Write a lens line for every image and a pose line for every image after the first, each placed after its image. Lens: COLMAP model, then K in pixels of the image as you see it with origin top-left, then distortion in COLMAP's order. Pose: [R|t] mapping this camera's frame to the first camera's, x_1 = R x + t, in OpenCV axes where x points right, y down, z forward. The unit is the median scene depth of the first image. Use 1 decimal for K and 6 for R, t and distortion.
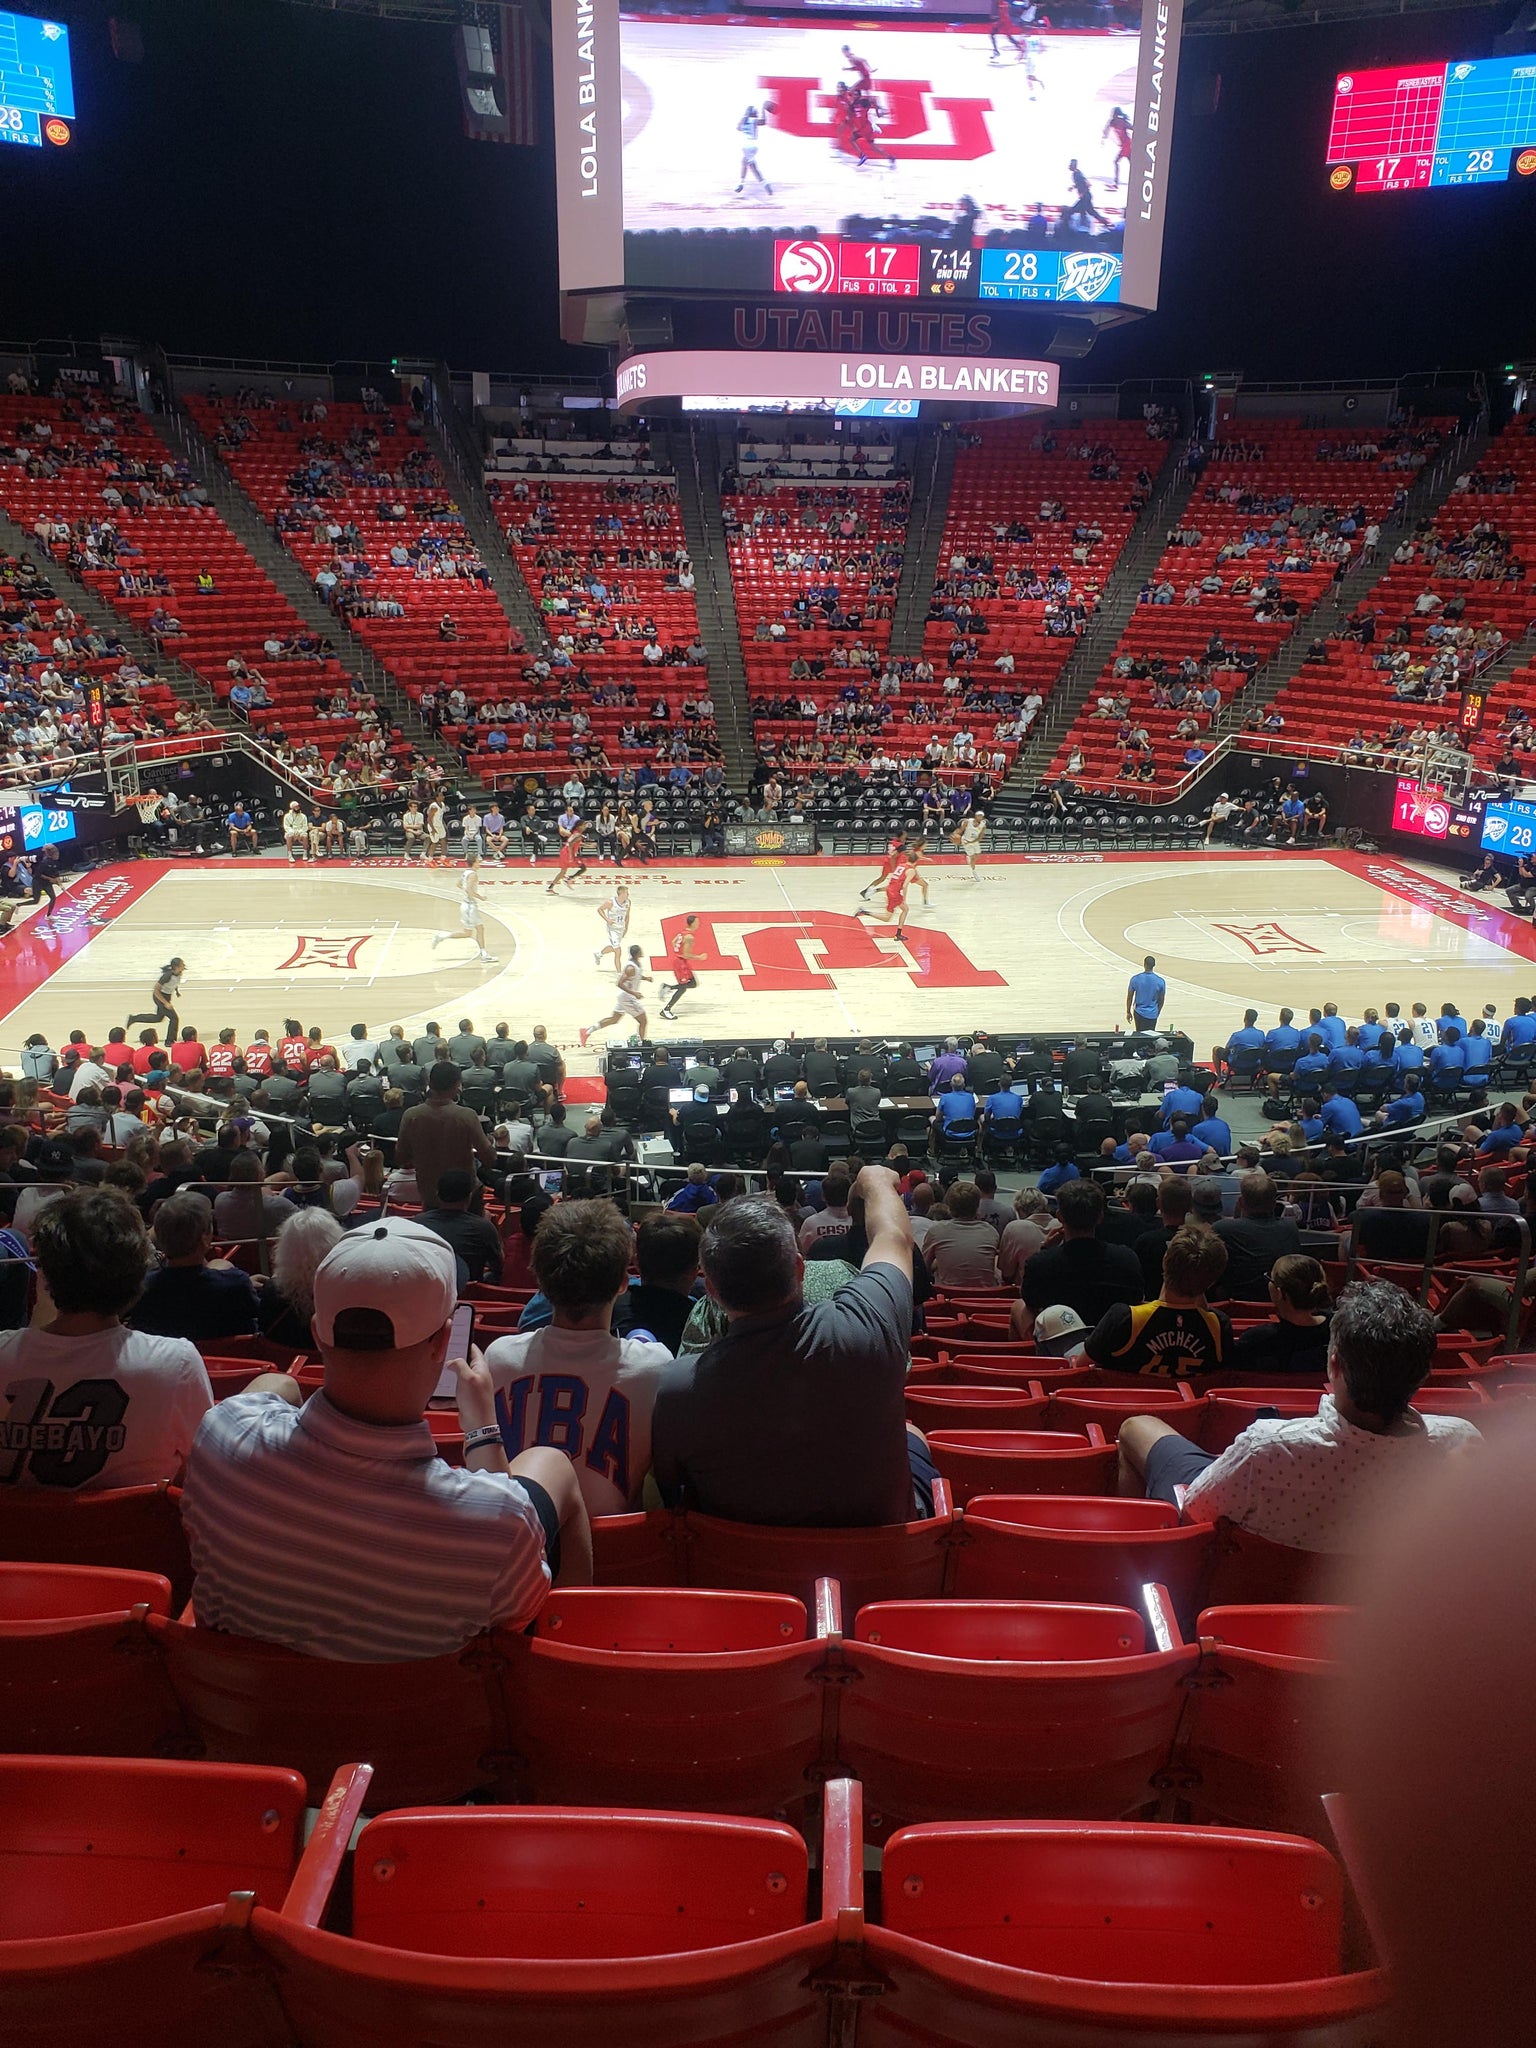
lens RADIAL K [[1618.9, 0, 767.8], [0, 1618.9, 1057.5], [0, 0, 1]] dist [0.007366, 0.000591]
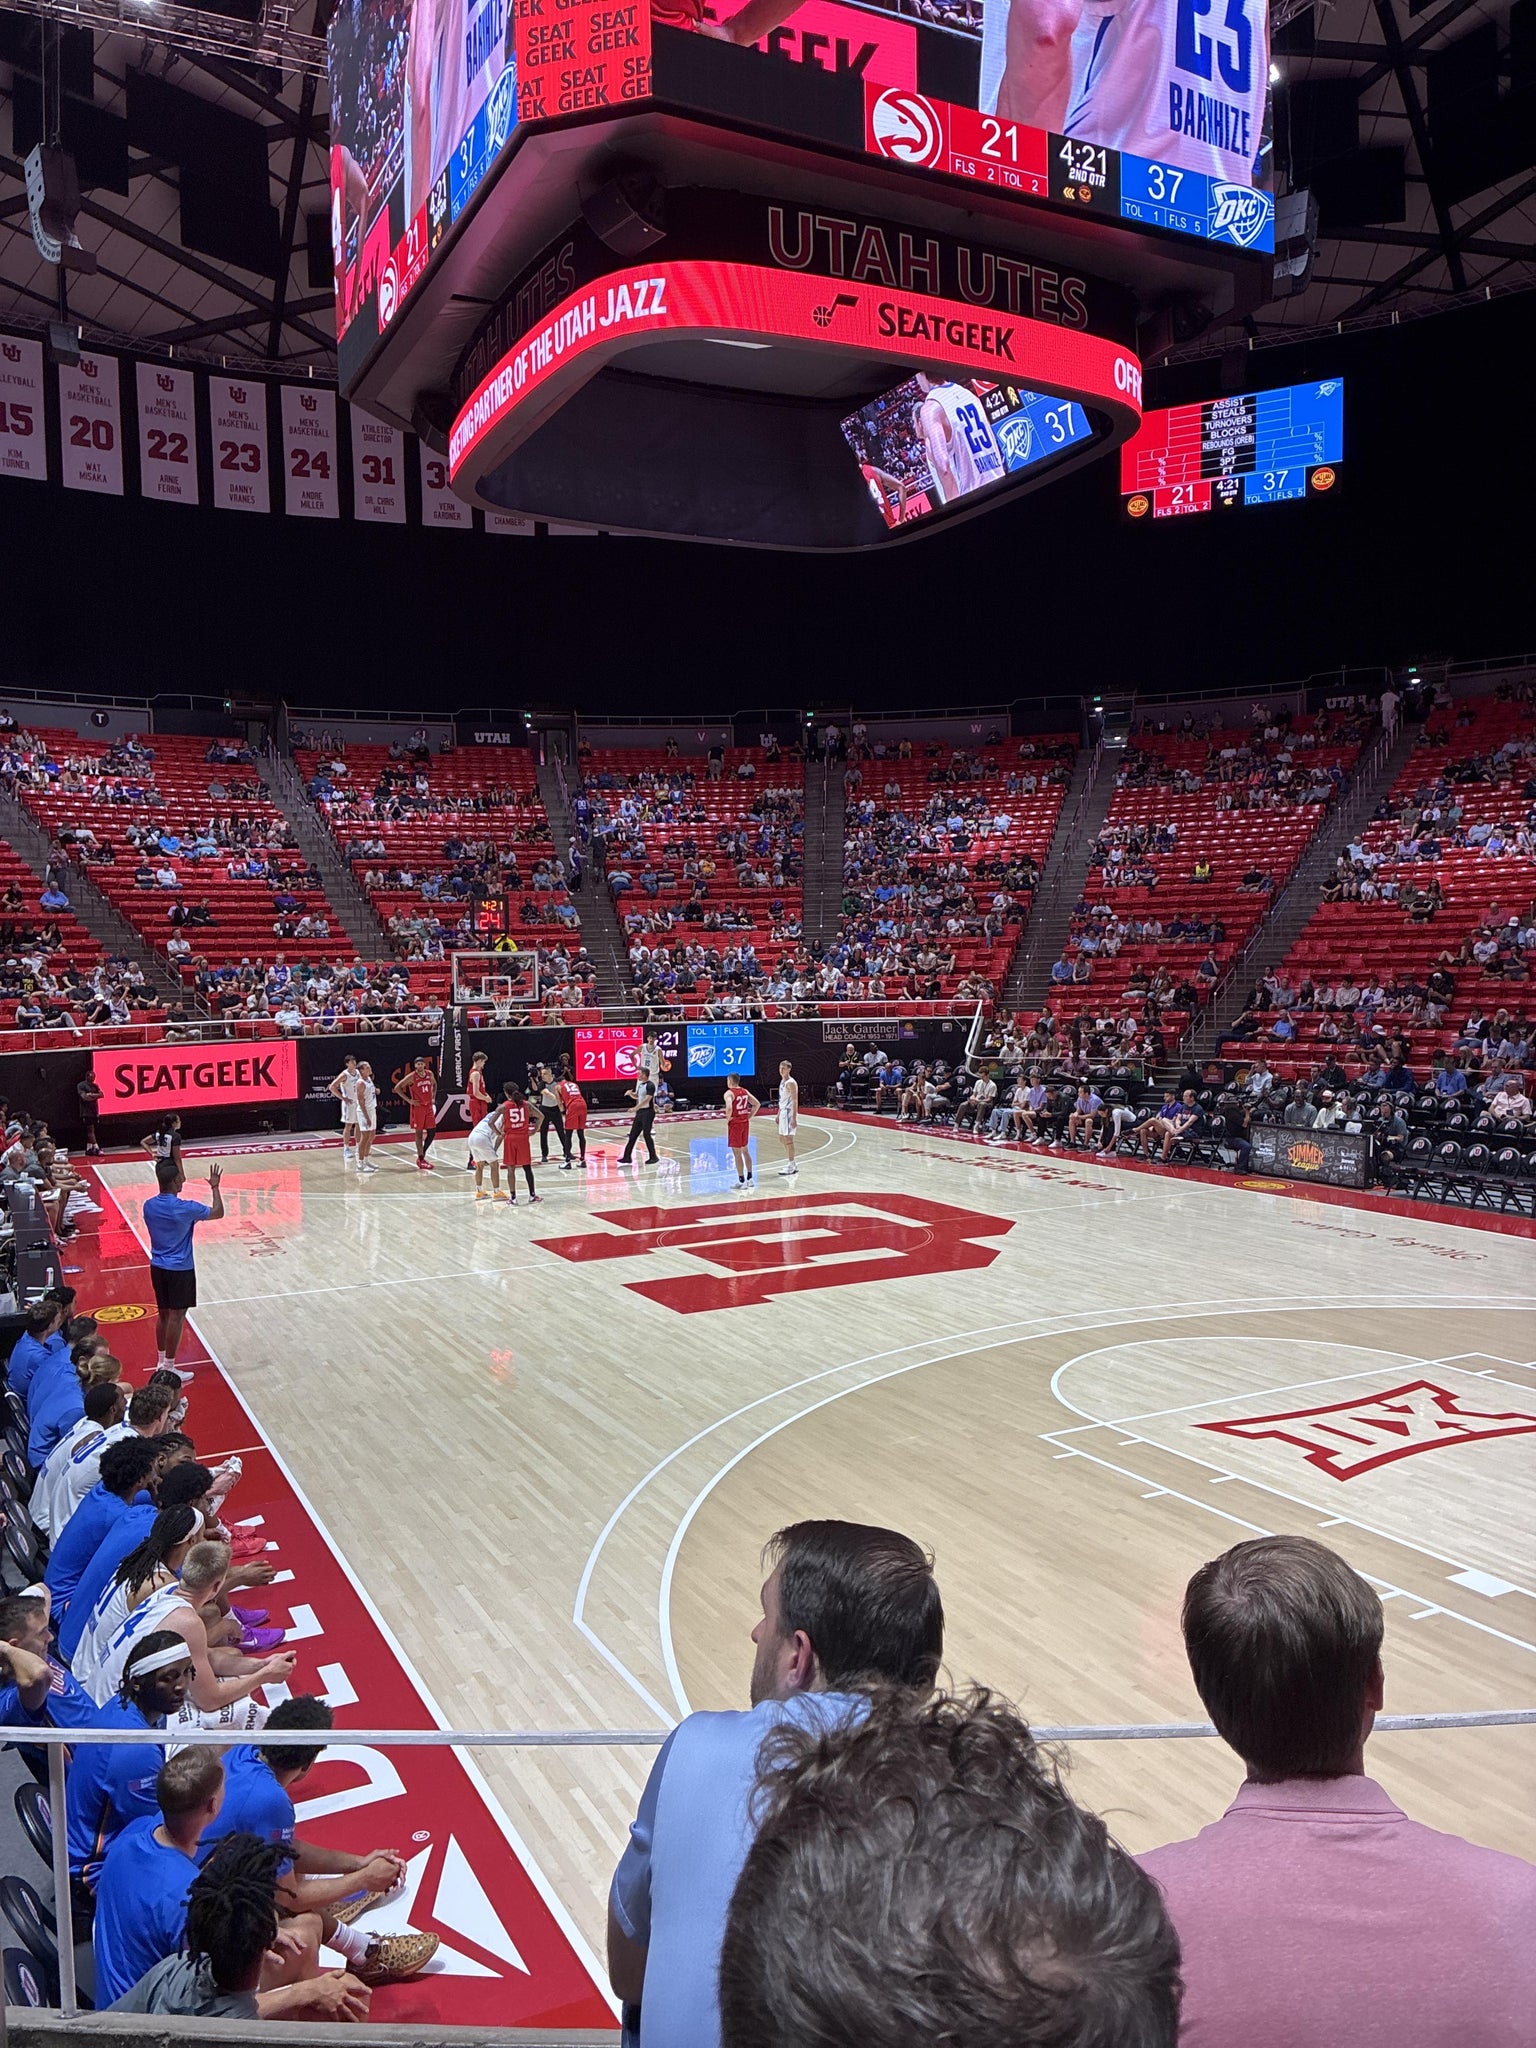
lens RADIAL K [[1552.4, 0, 766.5], [0, 1552.4, 1003.9], [0, 0, 1]] dist [0.030383, -0.004536]
pose [[0.352456, 0.003396, -0.935822, 0.490442], [-0.278041, 0.955218, -0.101251, -0.074512], [0.893570, 0.295884, 0.337616, 0.607251]]
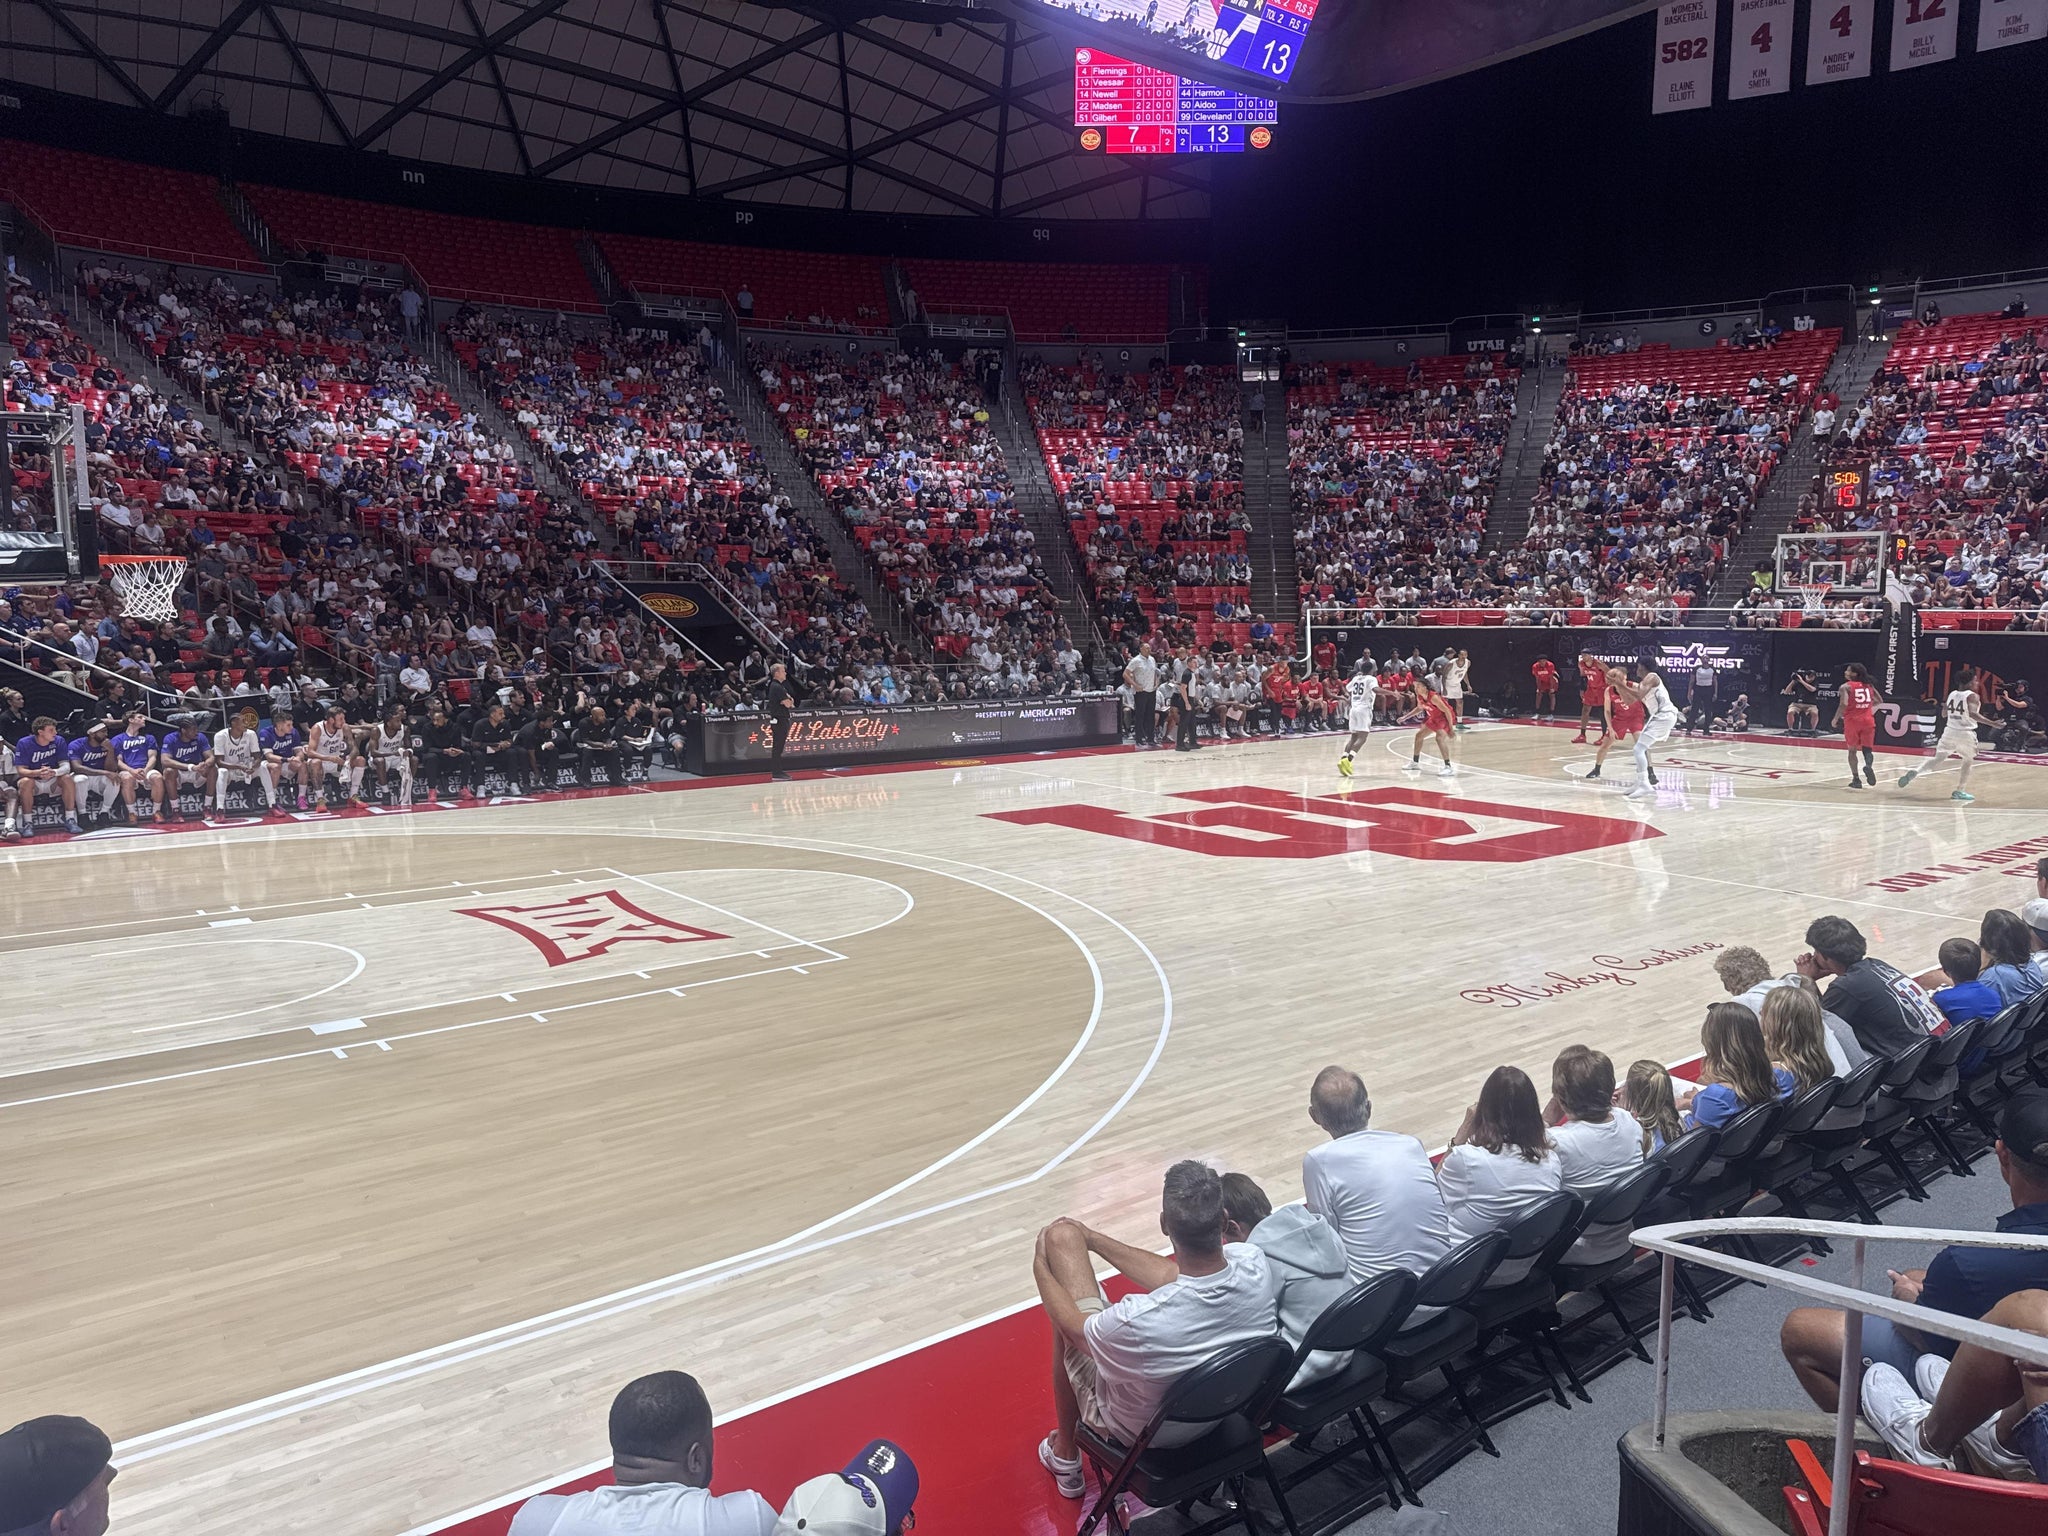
lens RADIAL K [[1449.6, 0, 1040.7], [0, 1449.6, 771.3], [0, 0, 1]] dist [0.010906, -0.007153]
pose [[-0.851207, 0.044674, -0.522925, 0.333552], [-0.184322, 0.907455, 0.377560, -0.222194], [0.491398, 0.417768, -0.764197, 1.099899]]
